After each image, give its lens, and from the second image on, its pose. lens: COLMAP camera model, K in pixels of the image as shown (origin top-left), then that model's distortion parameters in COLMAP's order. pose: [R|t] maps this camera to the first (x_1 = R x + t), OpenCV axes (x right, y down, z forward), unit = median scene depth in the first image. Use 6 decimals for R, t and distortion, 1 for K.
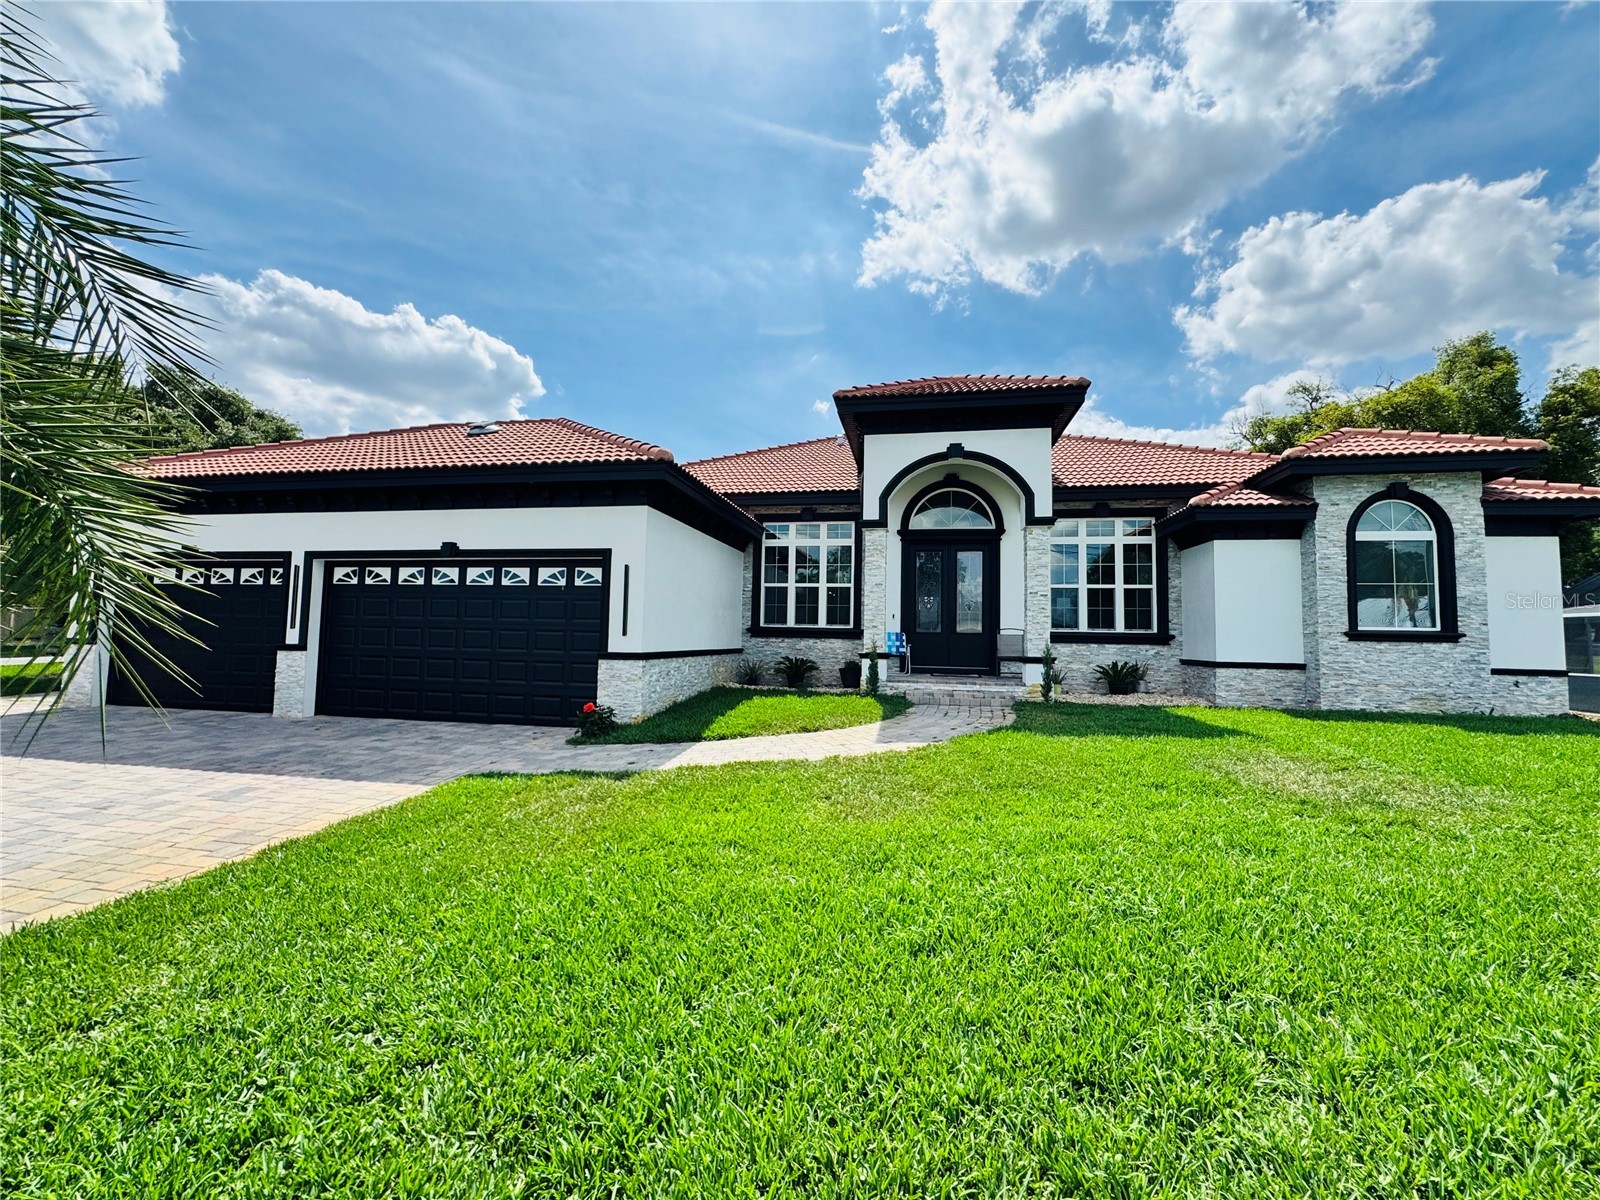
lens RADIAL K [[641.5, 0, 802.6], [0, 641.5, 605.8], [0, 0, 1]] dist [0.000574, -0.000025]
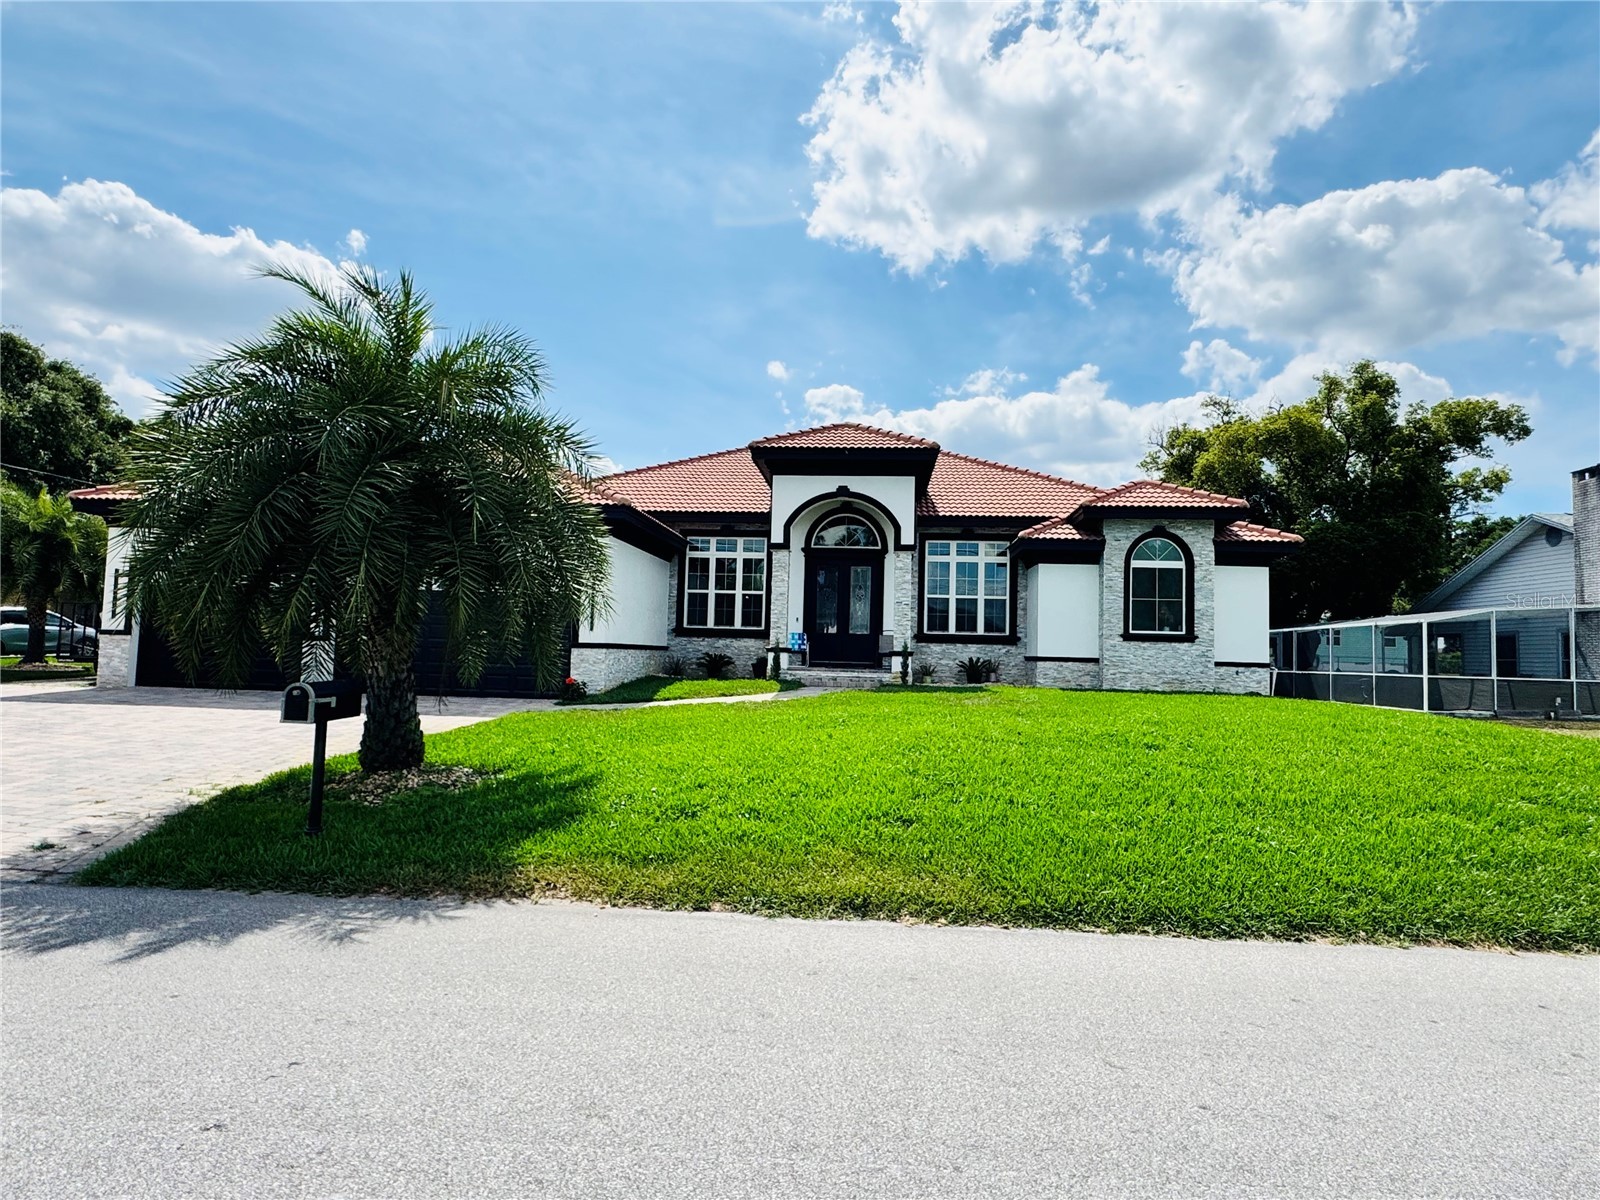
lens RADIAL K [[880.8, 0, 800.0], [0, 880.8, 600.0], [0, 0, 1]] dist [-0.000545, 0.000762]
pose [[0.995352, 0.013659, 0.095331, -0.012089], [-0.012737, 0.999866, -0.010274, -0.003861], [-0.095459, 0.009012, 0.995393, -0.709188]]
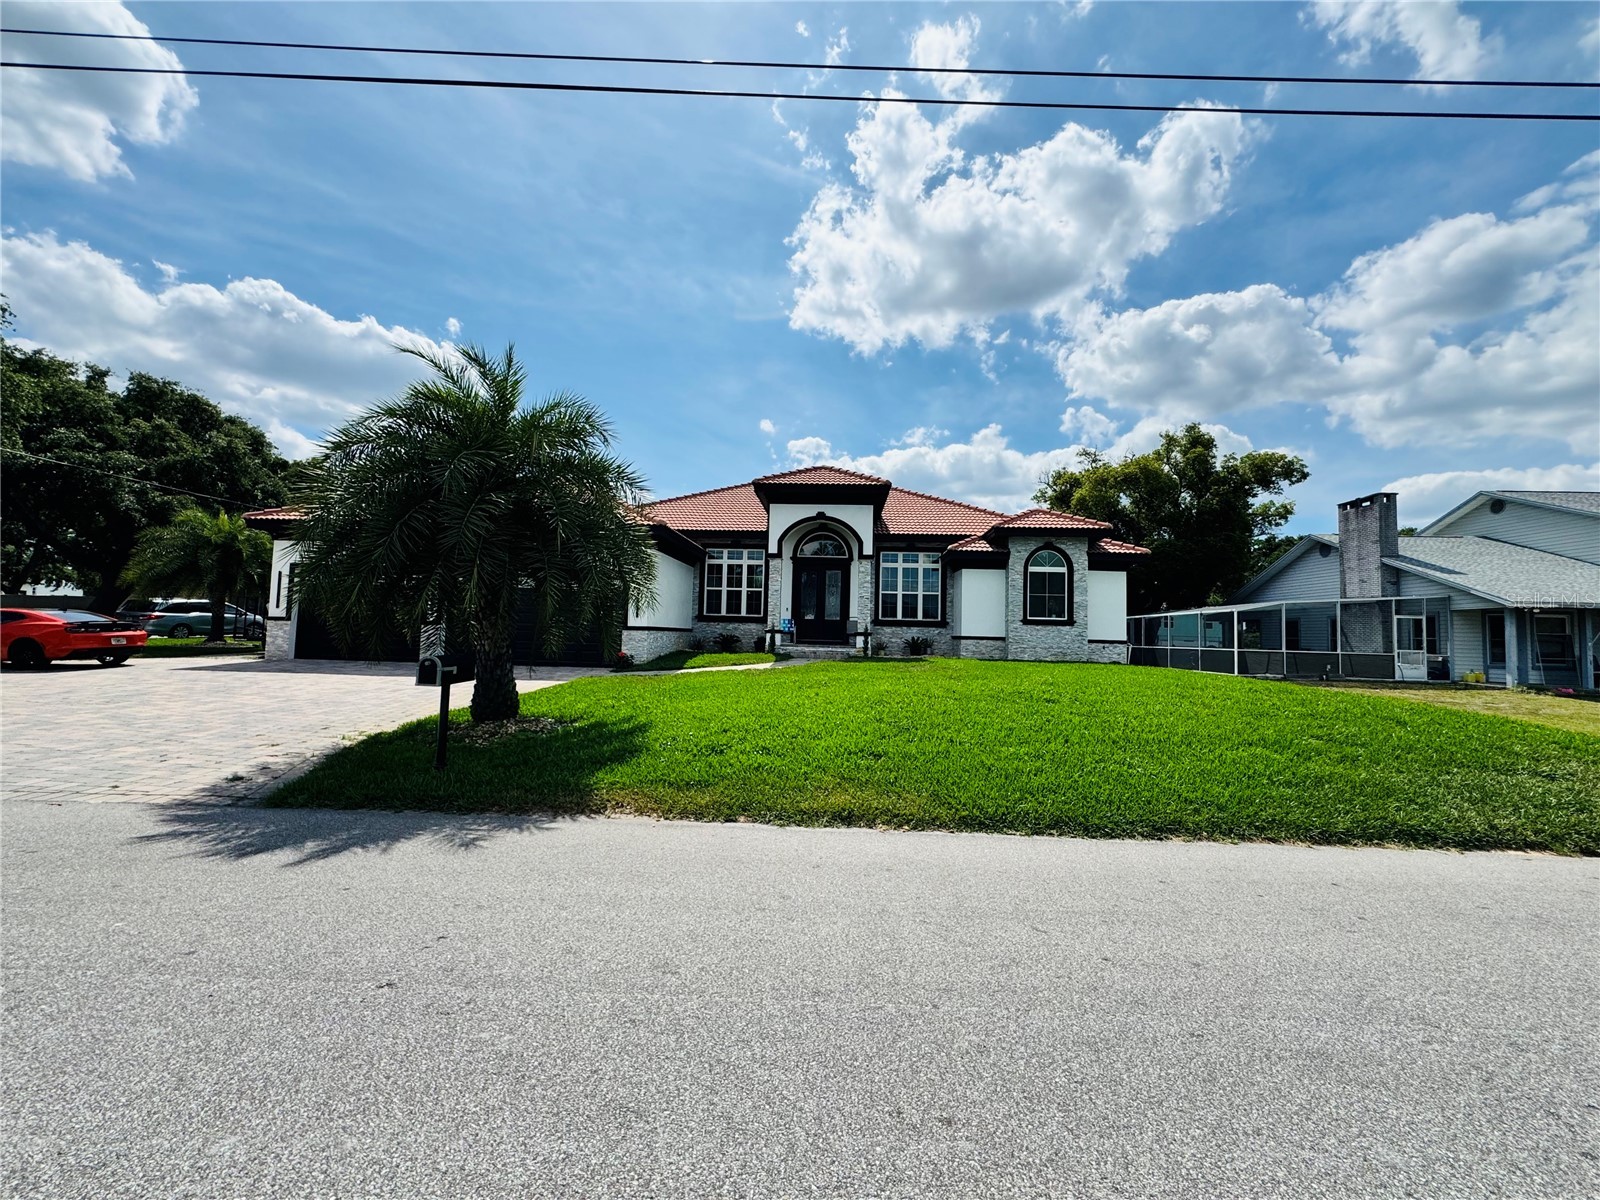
lens RADIAL K [[641.5, 0, 802.6], [0, 641.5, 605.8], [0, 0, 1]] dist [0.000574, -0.000025]
pose [[0.992103, 0.012407, 0.124814, -0.027072], [-0.013324, 0.999890, 0.006513, -0.004299], [-0.124719, -0.008125, 0.992159, -0.706232]]
